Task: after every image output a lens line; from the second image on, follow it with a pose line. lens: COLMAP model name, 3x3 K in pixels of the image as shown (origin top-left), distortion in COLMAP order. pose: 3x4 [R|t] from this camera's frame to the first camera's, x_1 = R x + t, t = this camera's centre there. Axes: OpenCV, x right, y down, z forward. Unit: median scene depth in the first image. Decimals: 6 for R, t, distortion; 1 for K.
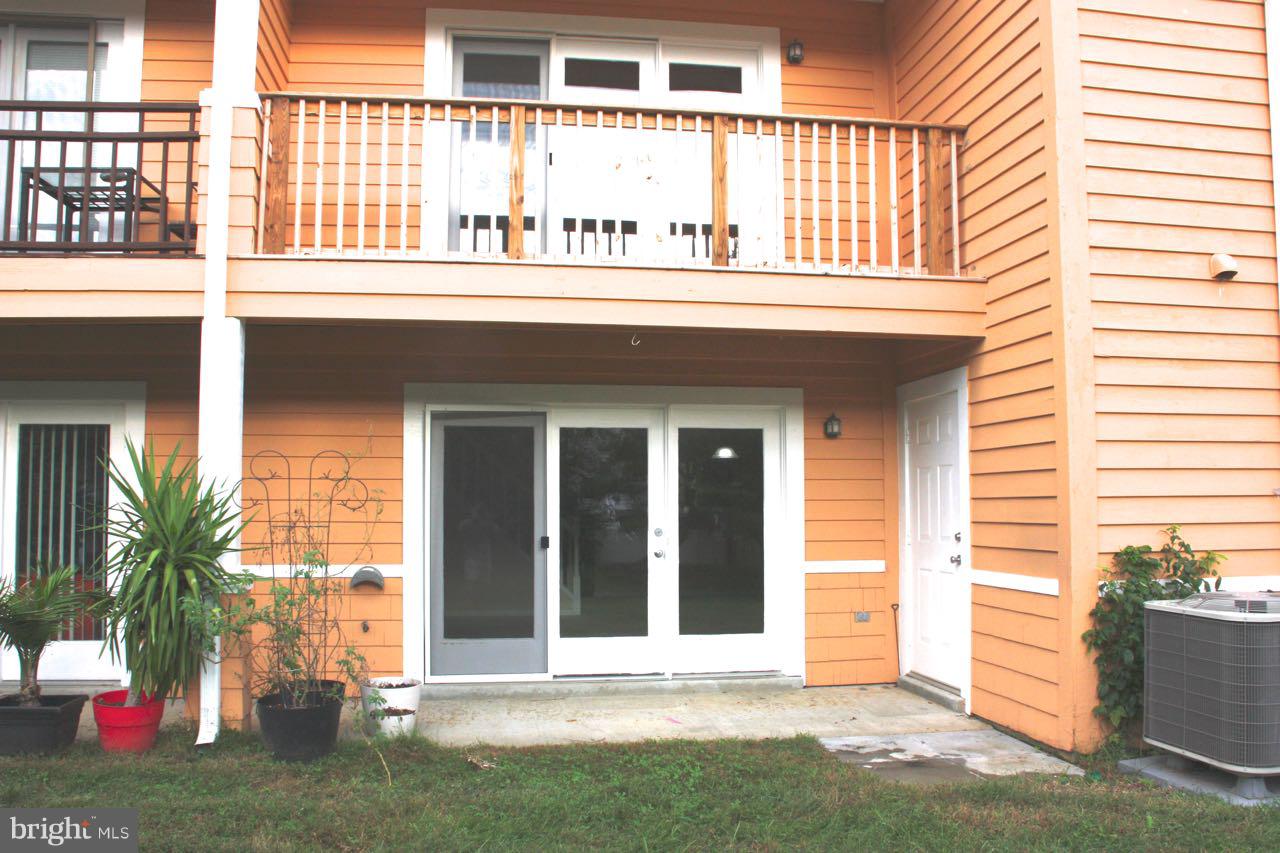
lens RADIAL K [[1083.9, 0, 640.0], [0, 1083.9, 426.5], [0, 0, 1]] dist [-0.167881, 0.002436]
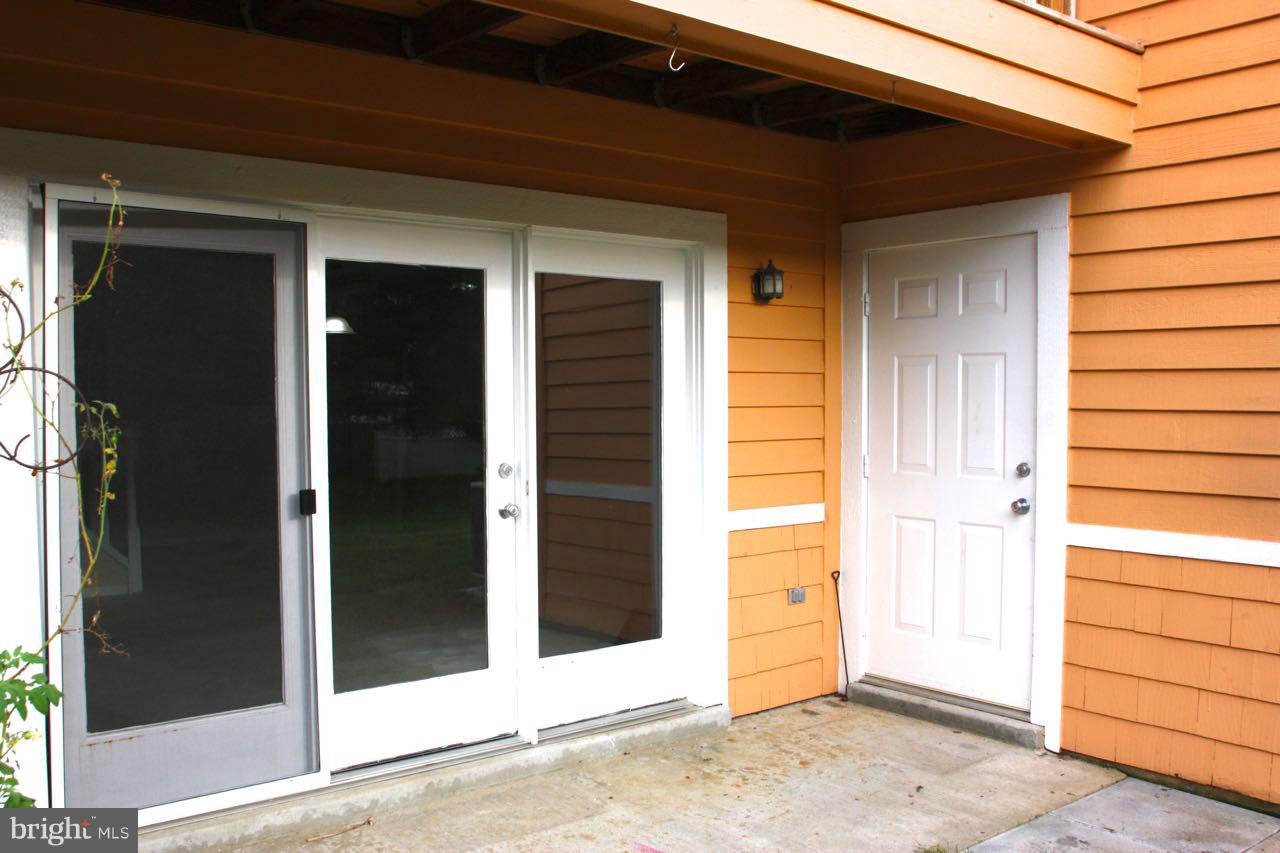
lens RADIAL K [[1193.9, 0, 641.4], [0, 1193.9, 447.4], [0, 0, 1]] dist [-0.123411, 0.178998]
pose [[0.852616, -0.025281, 0.521926, -0.228568], [-0.037534, 0.993286, 0.109427, 0.020982], [-0.521189, -0.112889, 0.845942, 0.479625]]
